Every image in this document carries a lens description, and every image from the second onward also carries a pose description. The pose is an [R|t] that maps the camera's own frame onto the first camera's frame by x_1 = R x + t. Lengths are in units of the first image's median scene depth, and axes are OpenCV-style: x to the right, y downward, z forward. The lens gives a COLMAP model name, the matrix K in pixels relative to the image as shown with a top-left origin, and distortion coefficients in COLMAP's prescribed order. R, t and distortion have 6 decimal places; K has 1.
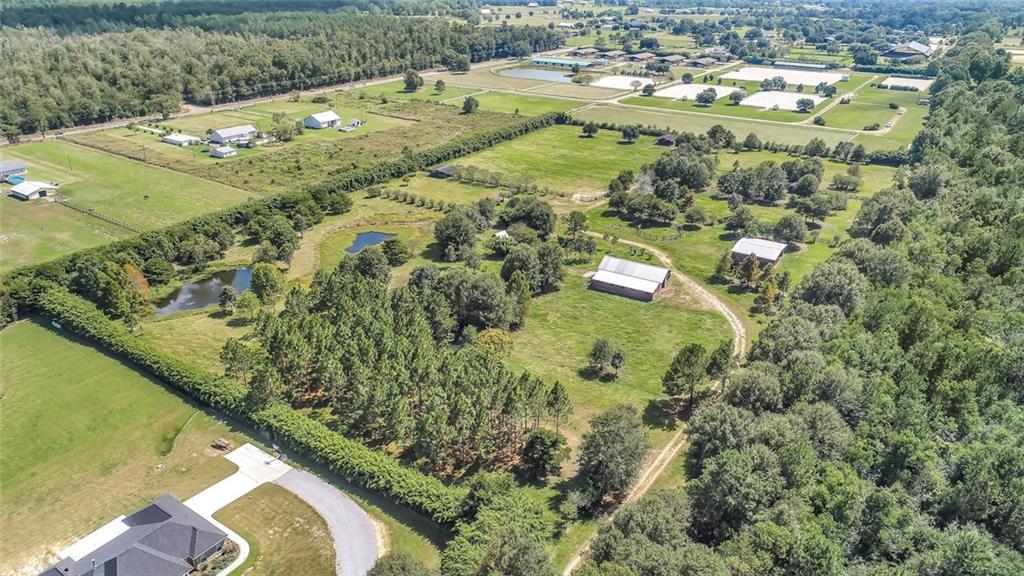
lens RADIAL K [[692.0, 0, 514.4], [0, 692.0, 284.2], [0, 0, 1]] dist [-0.000296, 0.001422]
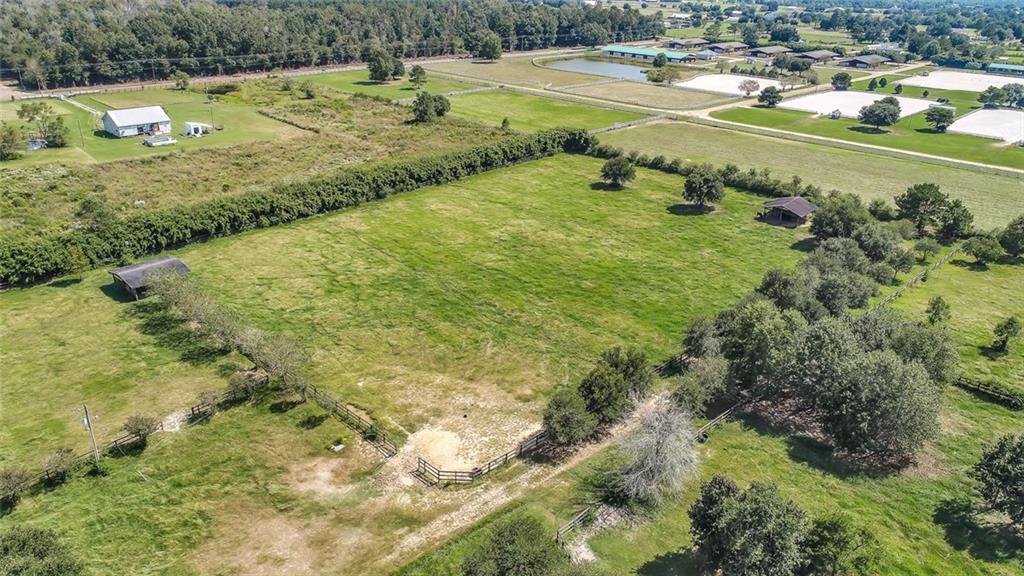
lens RADIAL K [[692.0, 0, 514.4], [0, 692.0, 284.2], [0, 0, 1]] dist [-0.000296, 0.001422]
pose [[0.983127, 0.087568, -0.160600, 0.157249], [-0.088820, 0.996048, -0.000618, -0.183544], [0.159911, 0.014872, 0.987019, 0.690679]]
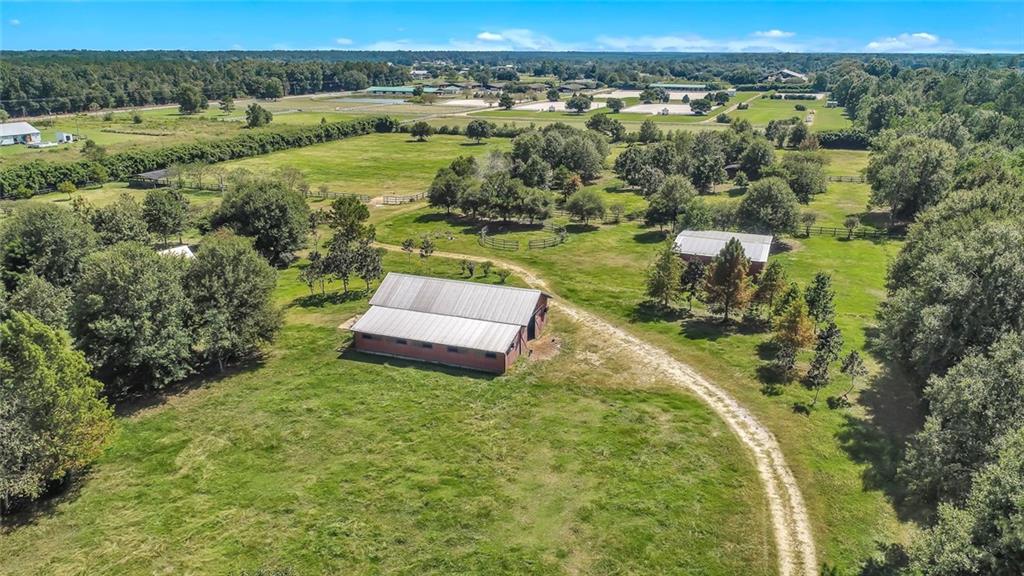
lens RADIAL K [[705.1, 0, 512.0], [0, 705.1, 288.0], [0, 0, 1]] dist [0.001967, 0.001657]
pose [[0.983994, -0.066801, 0.165207, 0.092004], [0.083386, 0.991924, -0.095572, 0.009397], [-0.157488, 0.107818, 0.981617, 0.398554]]
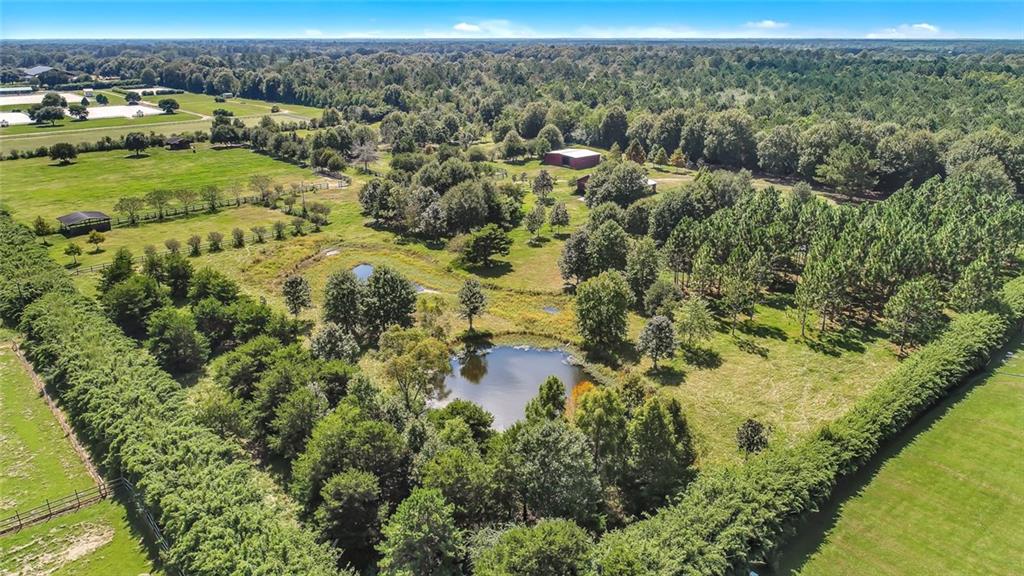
lens RADIAL K [[705.1, 0, 512.0], [0, 705.1, 288.0], [0, 0, 1]] dist [0.001967, 0.001657]
pose [[0.246622, -0.337329, 0.908508, -0.556709], [0.406952, 0.886853, 0.218819, -0.107488], [-0.879527, 0.315754, 0.355994, 0.553044]]
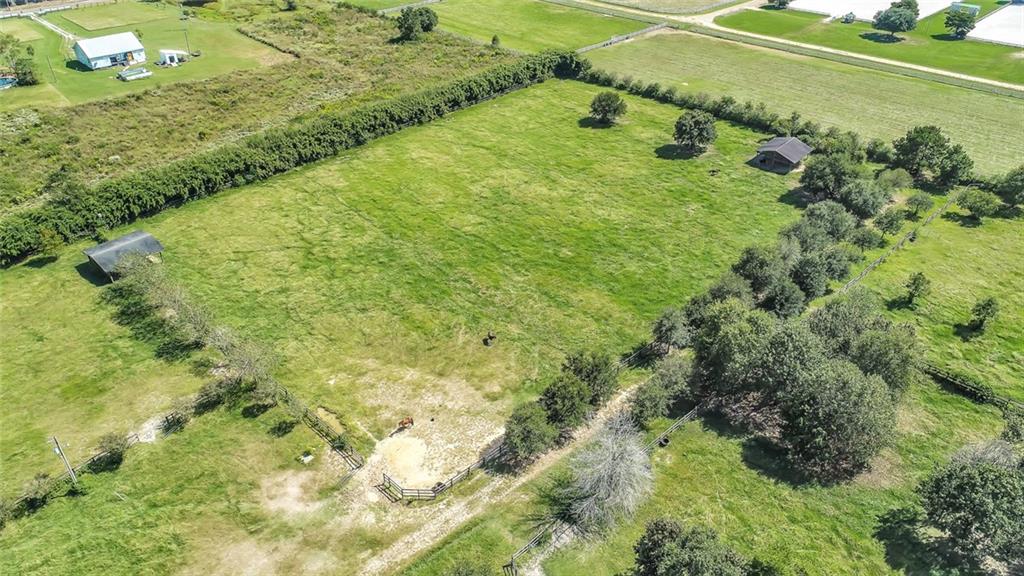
lens RADIAL K [[692.0, 0, 514.4], [0, 692.0, 284.2], [0, 0, 1]] dist [-0.000296, 0.001422]
pose [[0.982028, 0.097583, -0.161553, 0.171296], [-0.070181, 0.983389, 0.167392, -0.233980], [0.175204, -0.153045, 0.972564, 0.701153]]
